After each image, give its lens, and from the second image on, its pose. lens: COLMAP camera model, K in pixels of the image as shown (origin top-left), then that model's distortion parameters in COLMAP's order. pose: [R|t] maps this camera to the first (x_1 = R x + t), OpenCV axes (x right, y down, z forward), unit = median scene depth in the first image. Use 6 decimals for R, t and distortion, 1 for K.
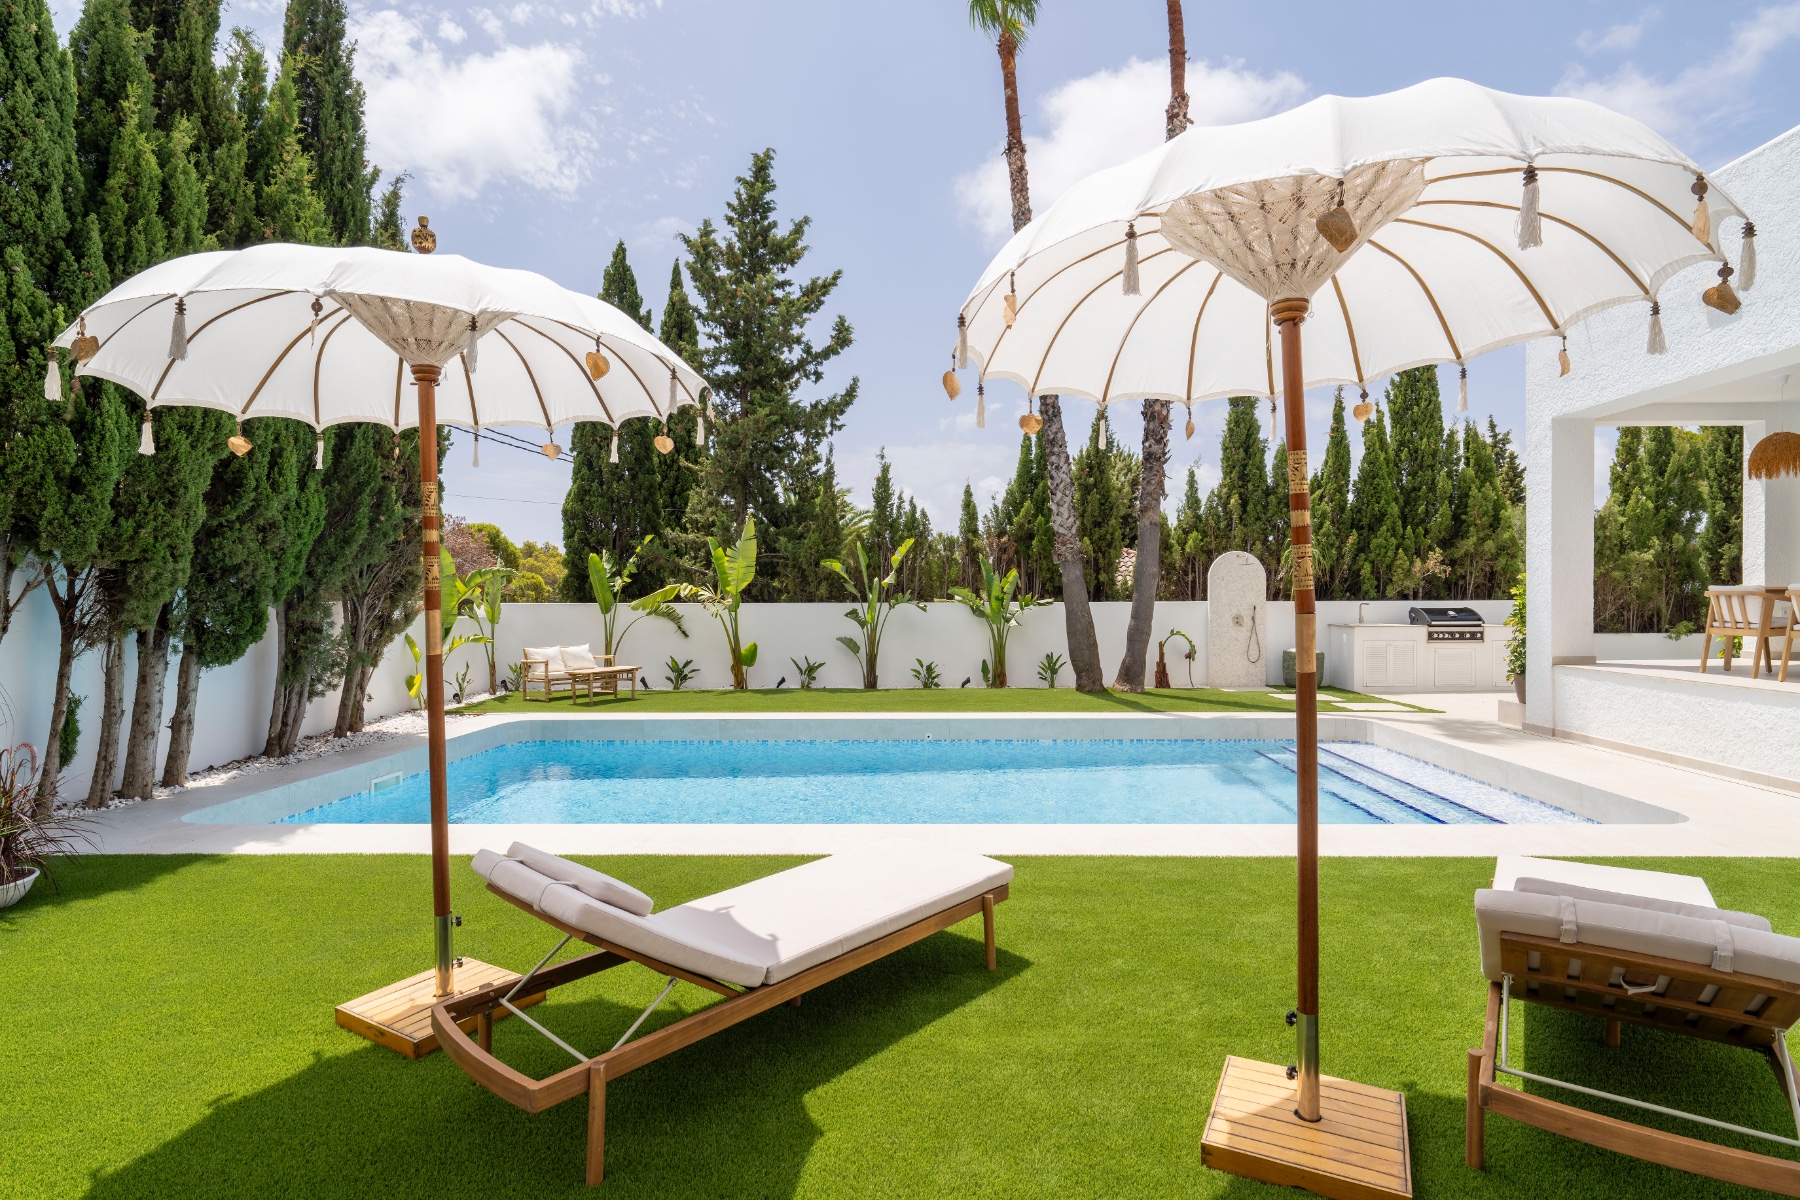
lens RADIAL K [[901.3, 0, 900.0], [0, 901.3, 600.0], [0, 0, 1]] dist [-0.002612, 0.001555]
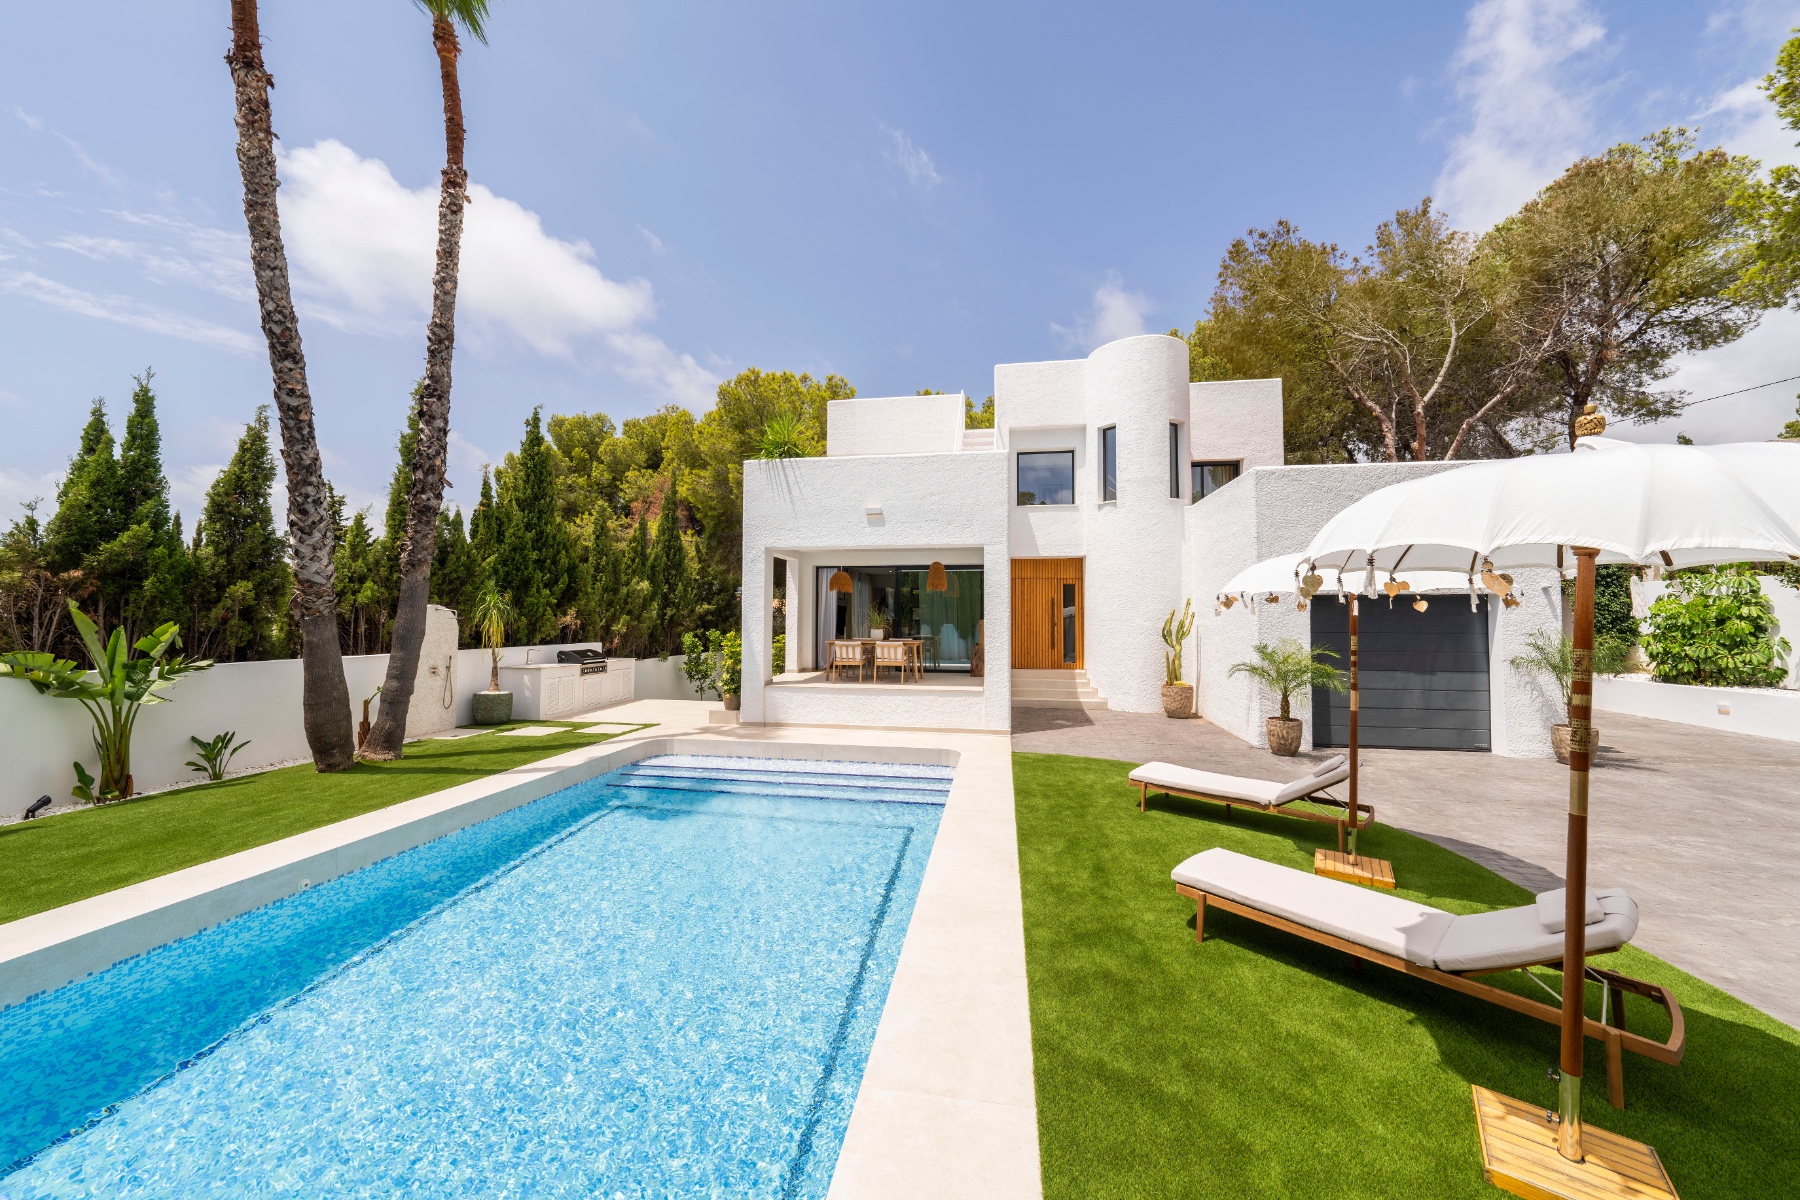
lens RADIAL K [[641.2, 0, 900.0], [0, 641.2, 600.0], [0, 0, 1]] dist [-0.000885, 0.000018]
pose [[0.132398, 0.028303, 0.990792, -0.306553], [0.005511, 0.999556, -0.029290, -0.035832], [-0.991181, 0.009338, 0.132184, 0.373836]]
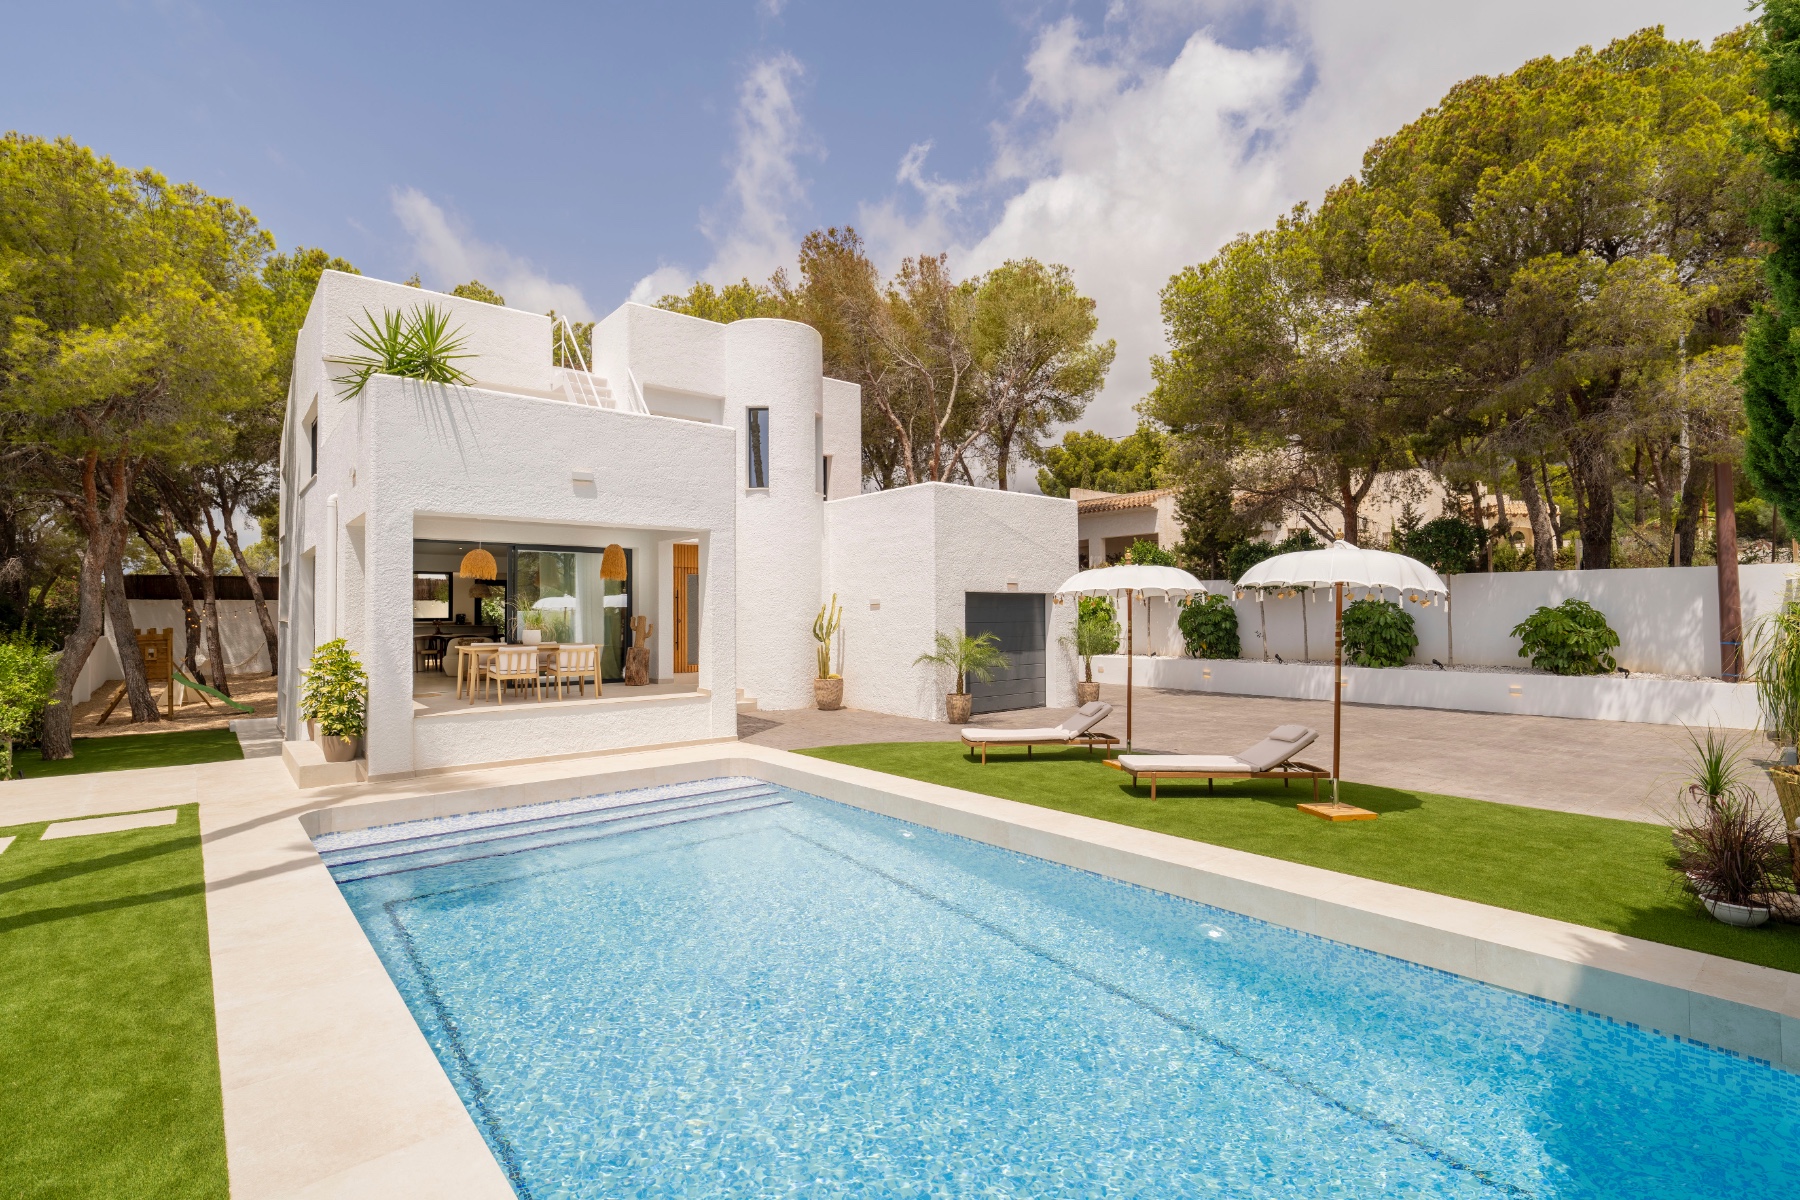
lens RADIAL K [[901.3, 0, 900.0], [0, 901.3, 600.0], [0, 0, 1]] dist [-0.002612, 0.001555]
pose [[-0.684398, 0.012663, 0.728998, -0.358923], [0.010747, 0.999916, -0.007280, -0.040439], [-0.729029, 0.002853, -0.684477, 0.812401]]
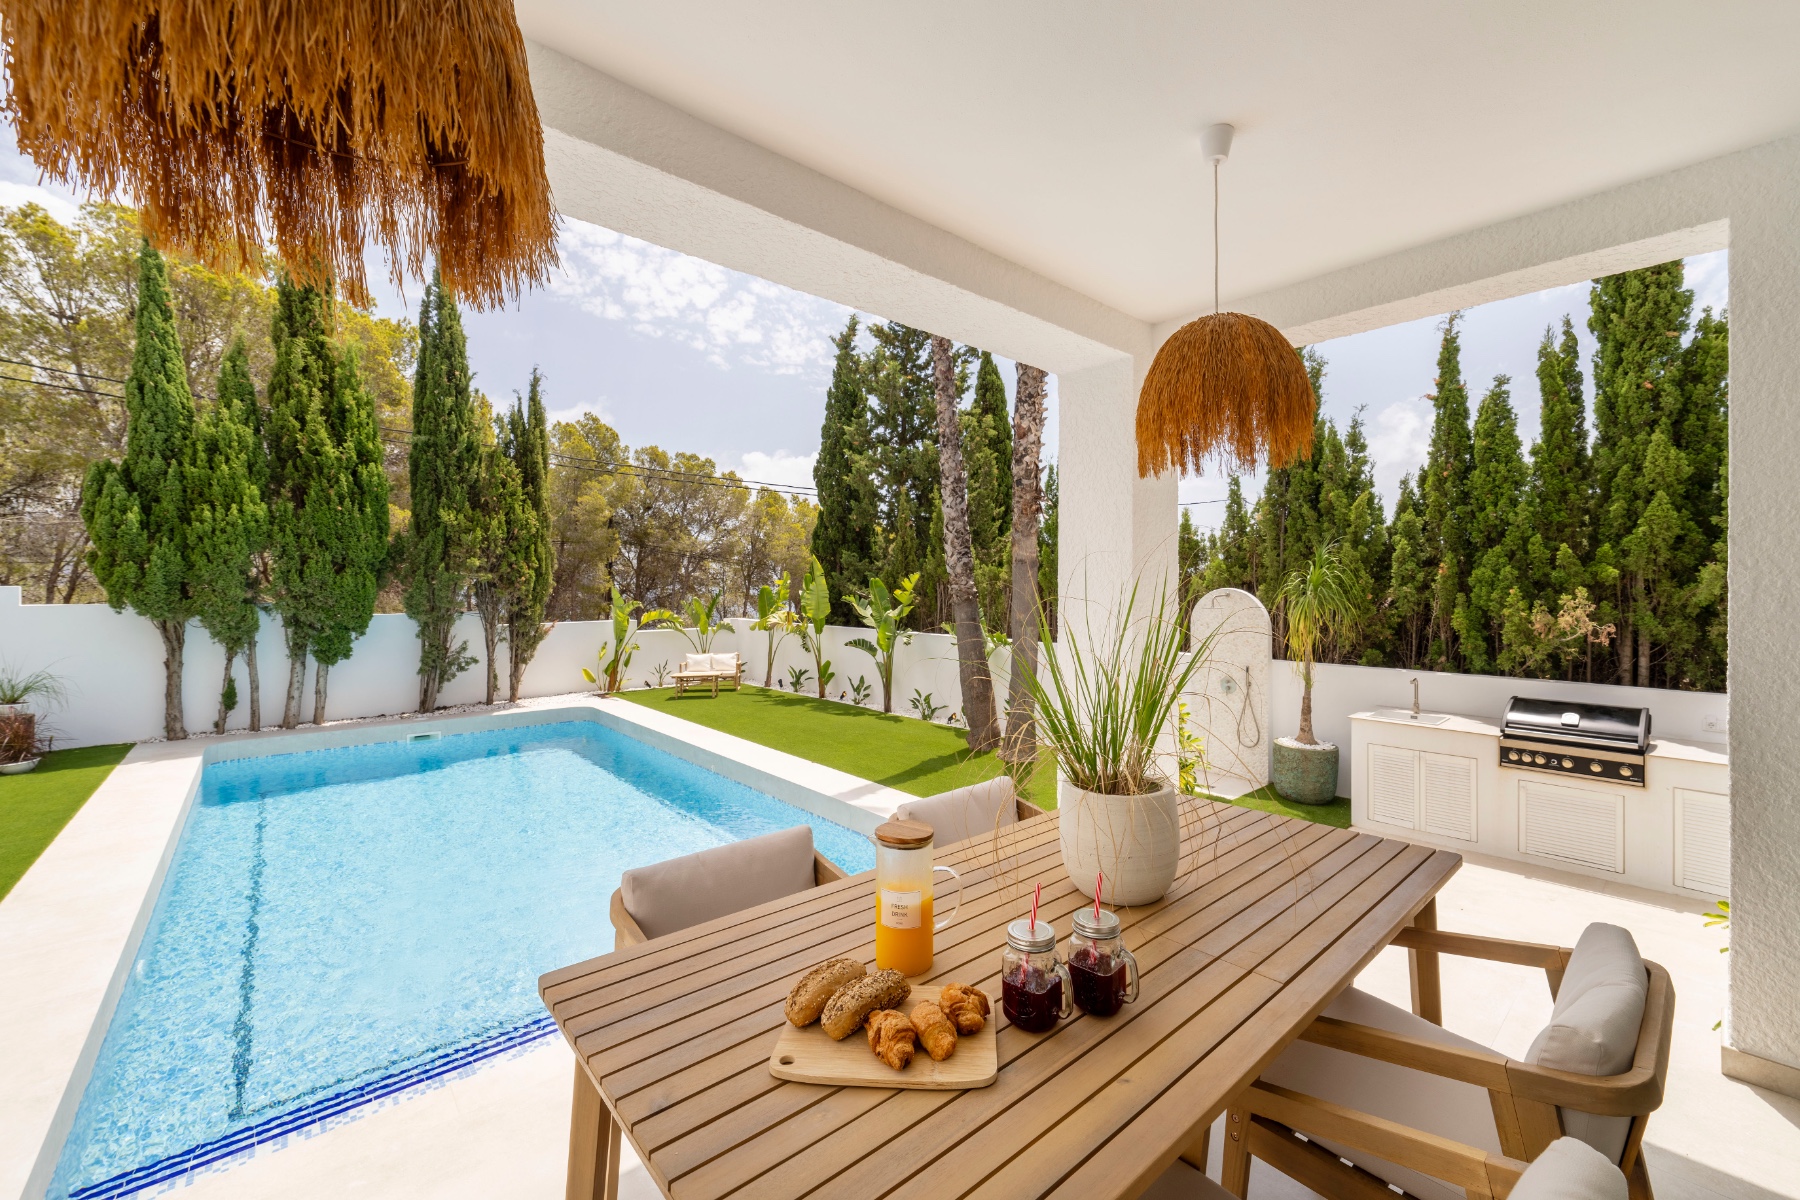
lens RADIAL K [[715.2, 0, 900.0], [0, 715.2, 600.0], [0, 0, 1]] dist [0.000895, 0.000079]
pose [[0.690650, 0.019706, -0.722921, 0.625547], [-0.007546, 0.999771, 0.020044, -0.056211], [0.723150, -0.008388, 0.690640, 0.431283]]
